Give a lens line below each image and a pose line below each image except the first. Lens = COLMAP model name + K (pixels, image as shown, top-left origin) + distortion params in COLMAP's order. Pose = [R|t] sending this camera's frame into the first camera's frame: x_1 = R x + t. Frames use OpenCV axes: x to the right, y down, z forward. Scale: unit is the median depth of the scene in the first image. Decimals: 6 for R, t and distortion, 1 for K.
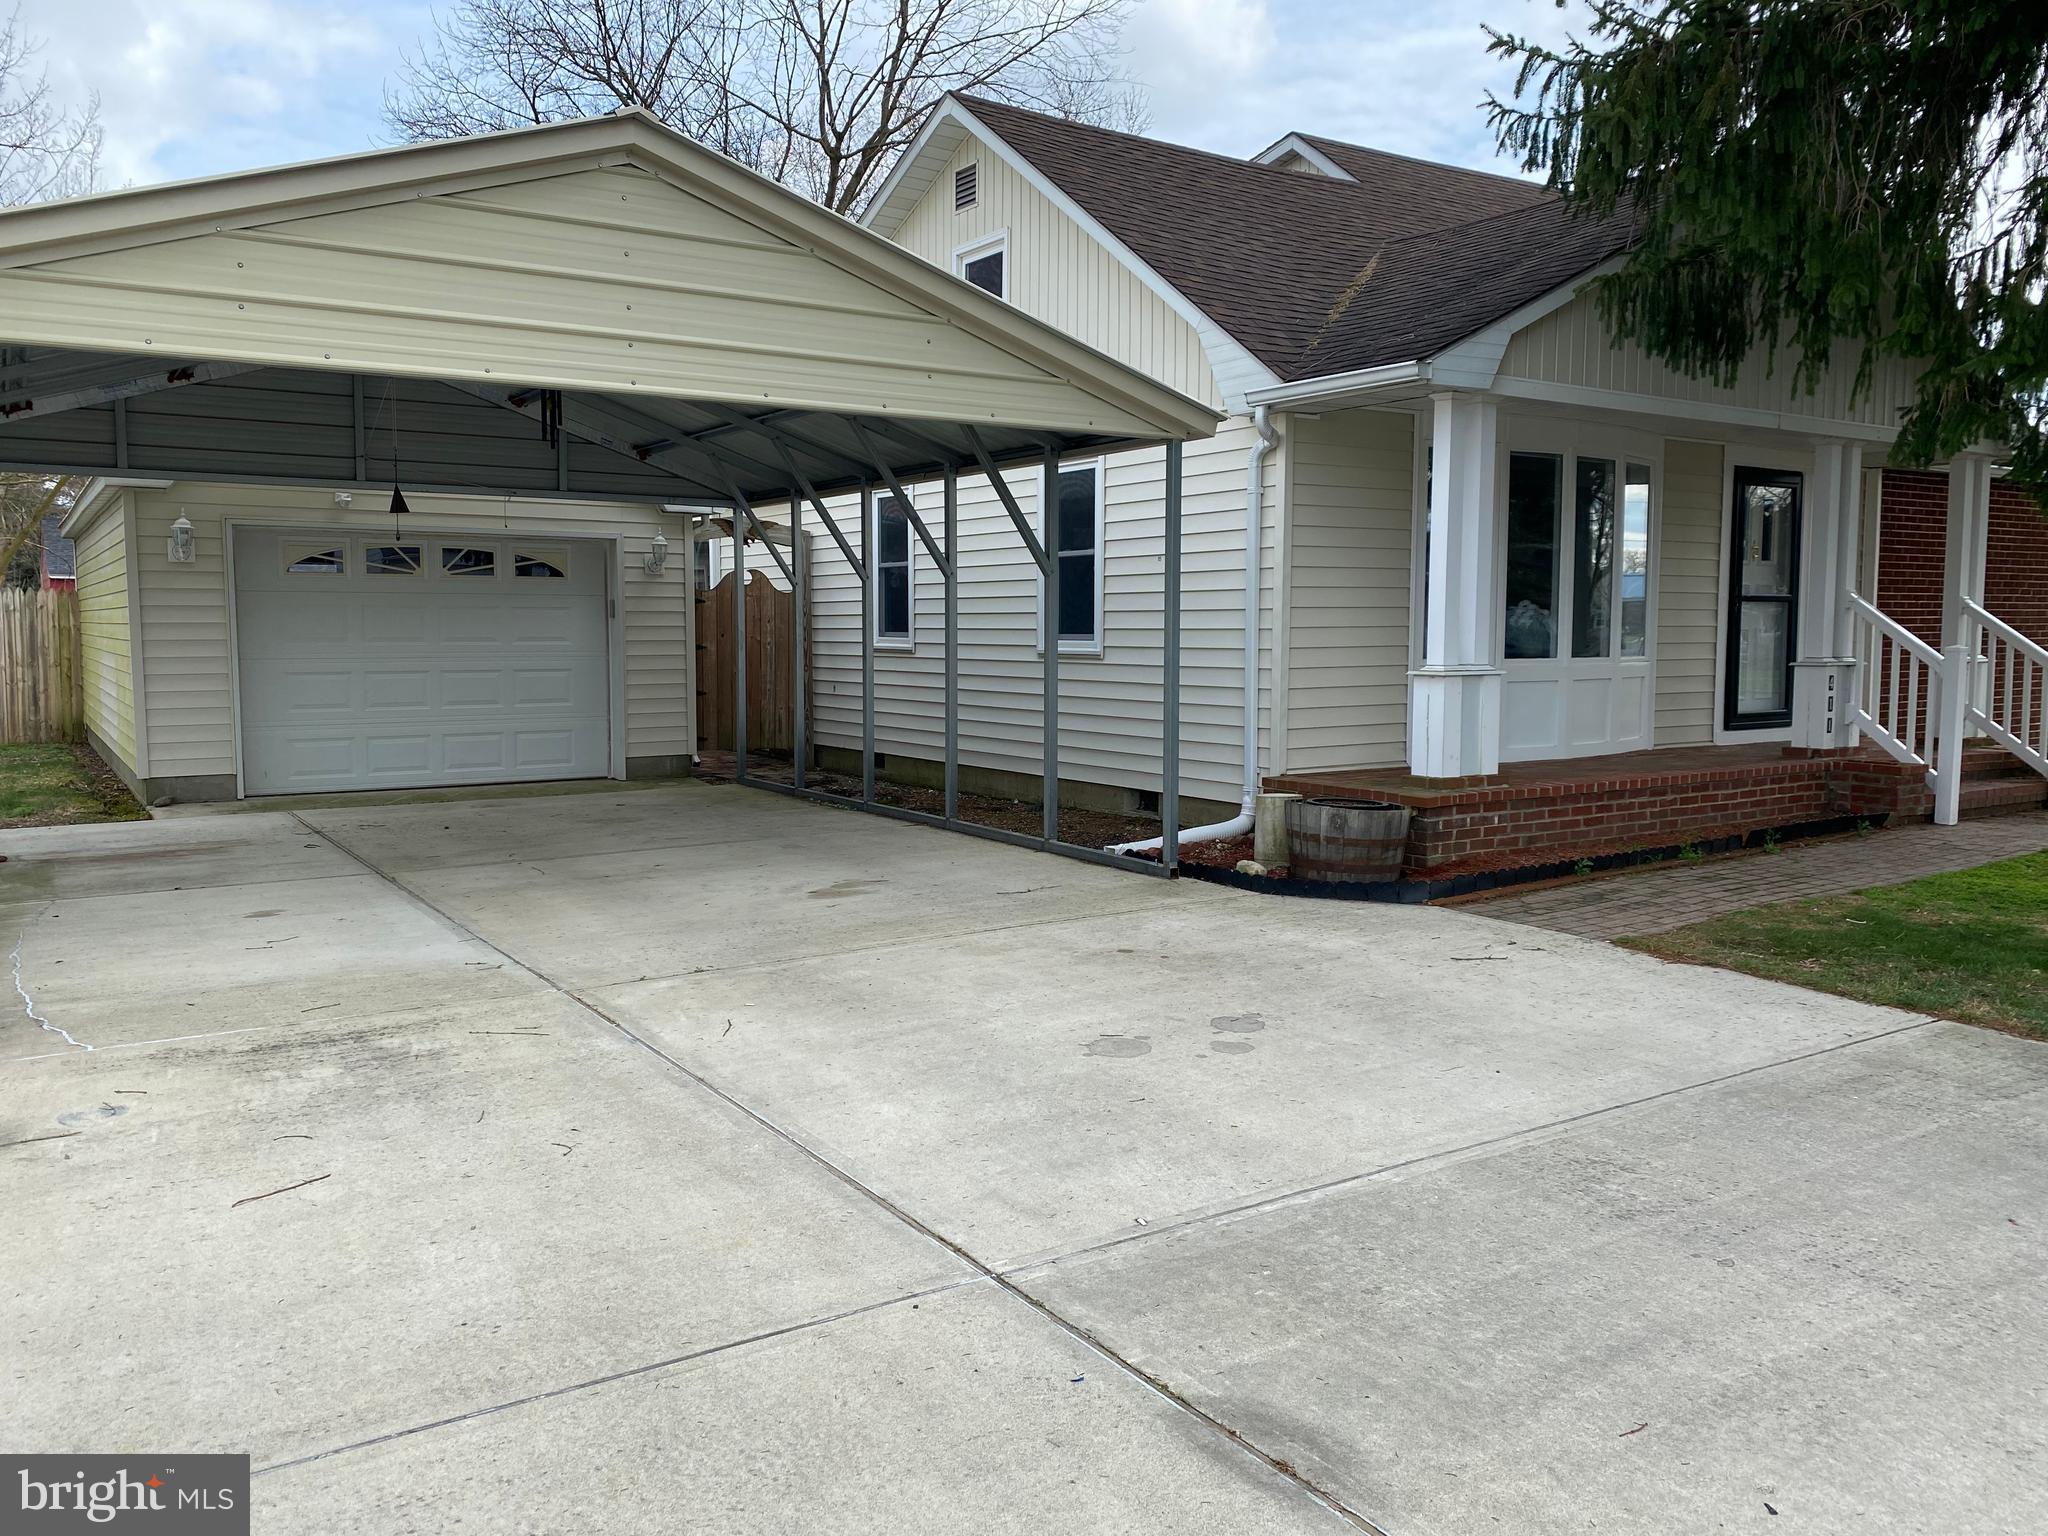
lens RADIAL K [[1532.7, 0, 1025.0], [0, 1532.7, 766.7], [0, 0, 1]] dist [0.008077, 0.004120]
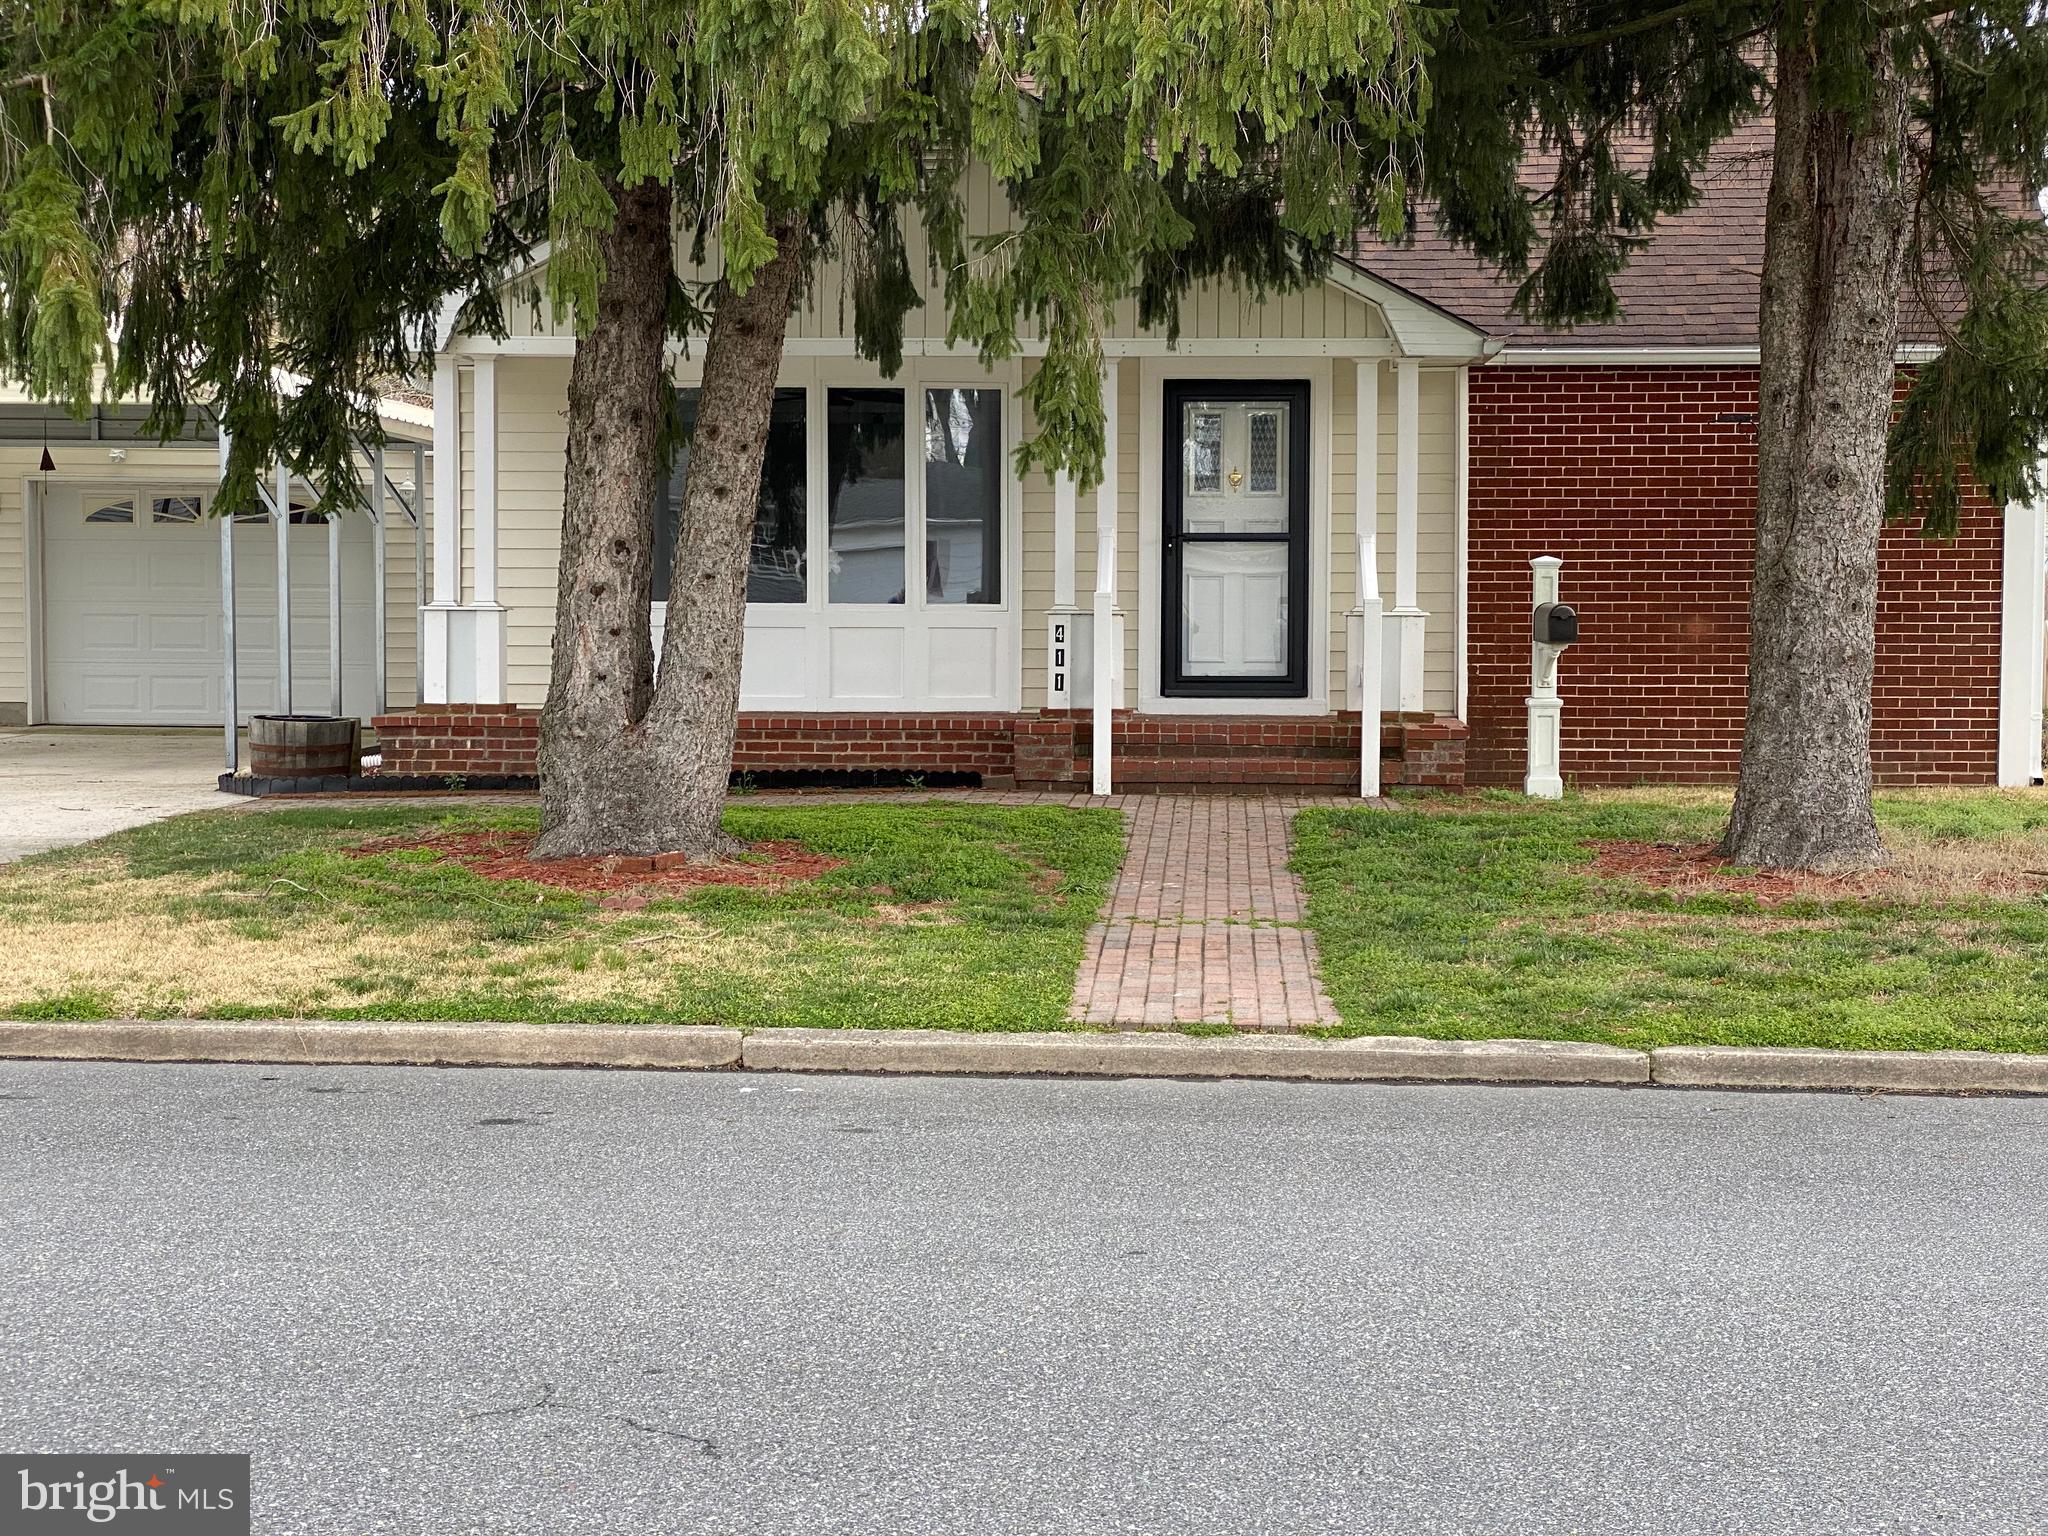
lens RADIAL K [[3153.2, 0, 1020.9], [0, 3153.2, 767.2], [0, 0, 1]] dist [0.295043, 0.000000]
pose [[0.780419, 0.034602, -0.624299, 1.528814], [-0.058168, 0.998155, -0.017391, 0.050822], [0.622545, 0.049886, 0.780992, -0.390416]]
